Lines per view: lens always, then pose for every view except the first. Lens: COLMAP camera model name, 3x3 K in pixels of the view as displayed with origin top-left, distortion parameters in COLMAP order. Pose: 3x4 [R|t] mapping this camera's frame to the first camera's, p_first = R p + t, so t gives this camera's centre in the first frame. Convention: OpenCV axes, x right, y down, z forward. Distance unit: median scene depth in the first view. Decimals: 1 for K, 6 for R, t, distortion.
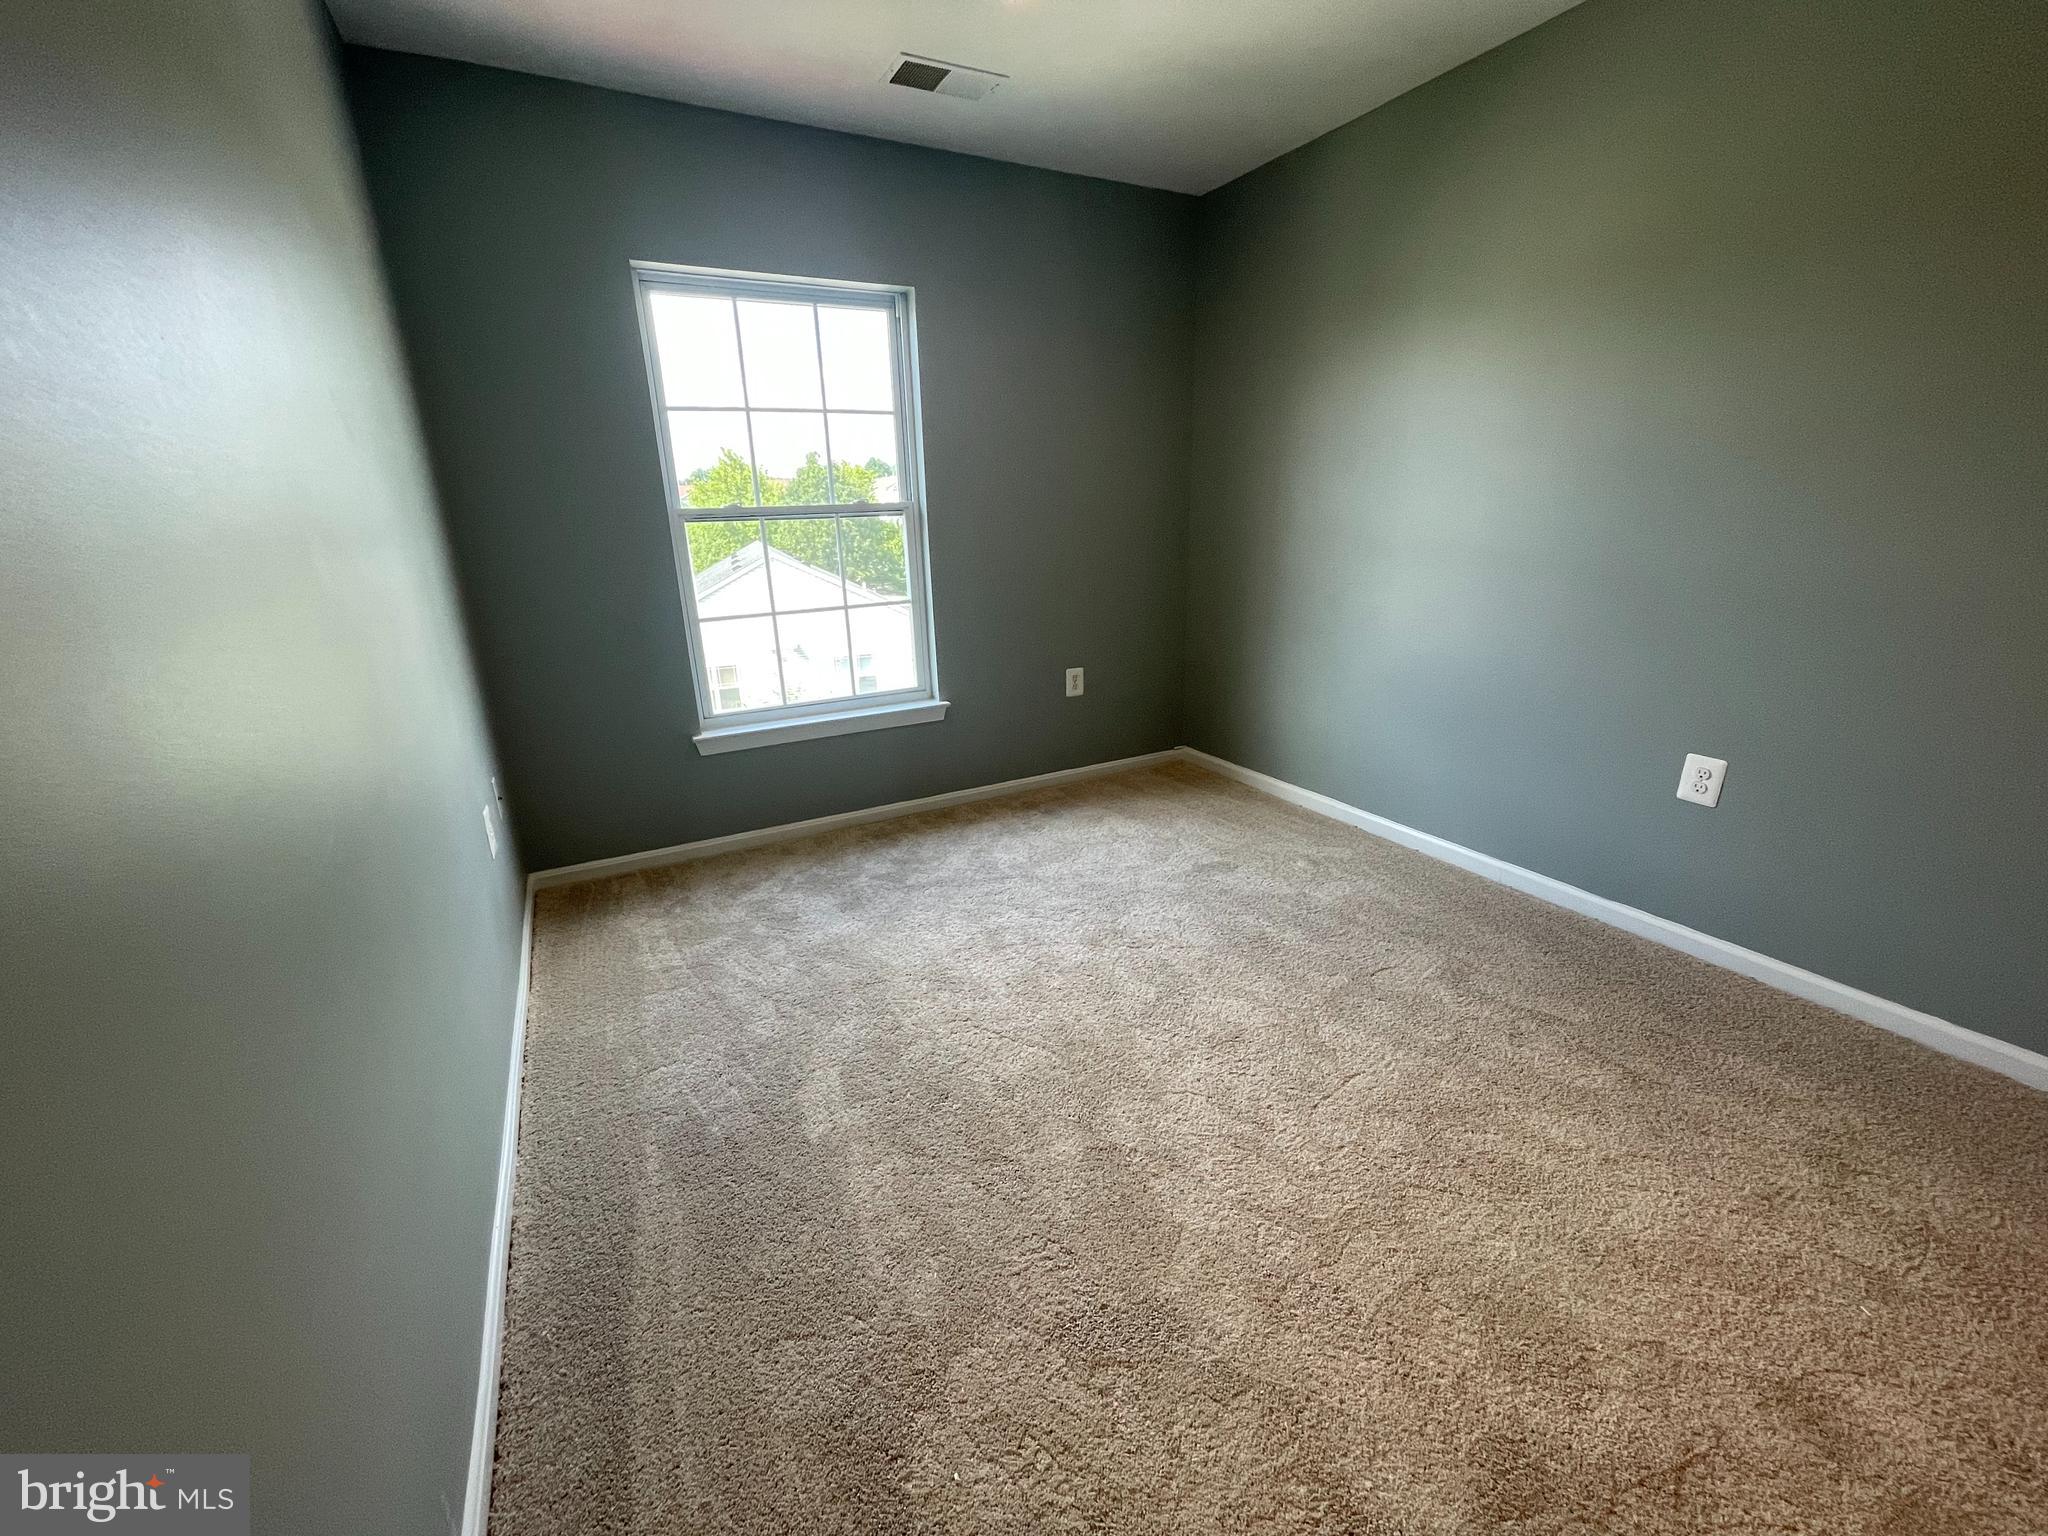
lens RADIAL K [[824.0, 0, 1053.2], [0, 824.0, 760.9], [0, 0, 1]] dist [0.001379, 0.000127]
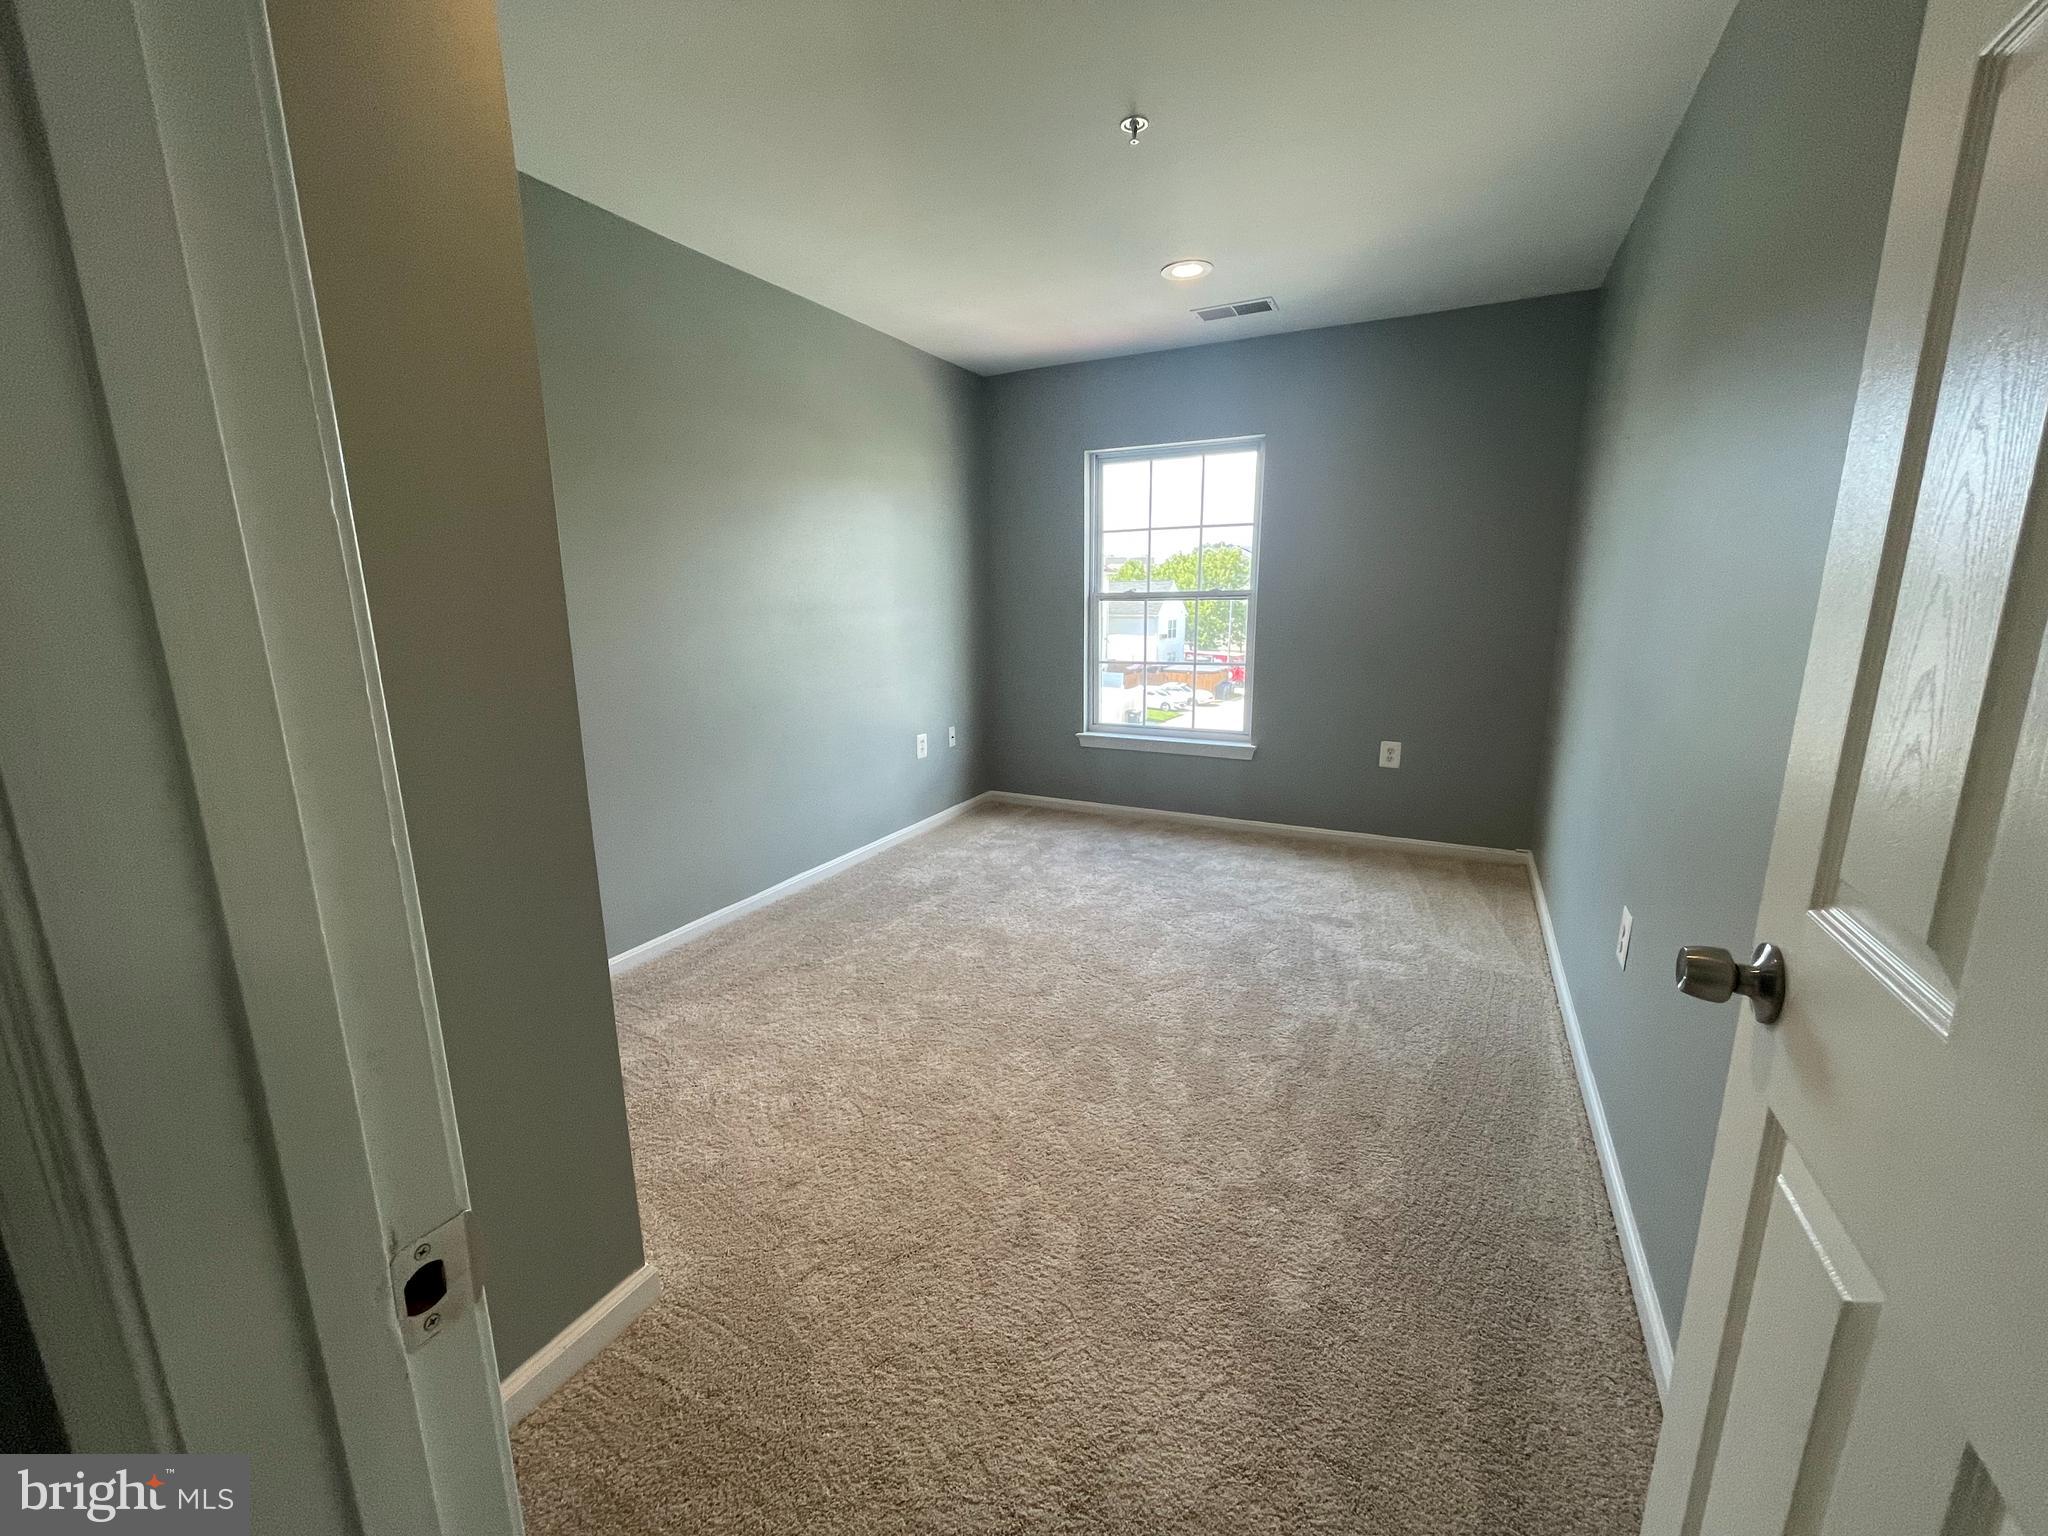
lens RADIAL K [[820.7, 0, 1017.0], [0, 820.7, 768.5], [0, 0, 1]] dist [0.001706, 0.000257]
pose [[0.560855, 0.192141, -0.805309, 0.781096], [-0.246279, 0.967384, 0.059290, -0.027892], [0.790435, 0.165078, 0.589882, -0.012598]]
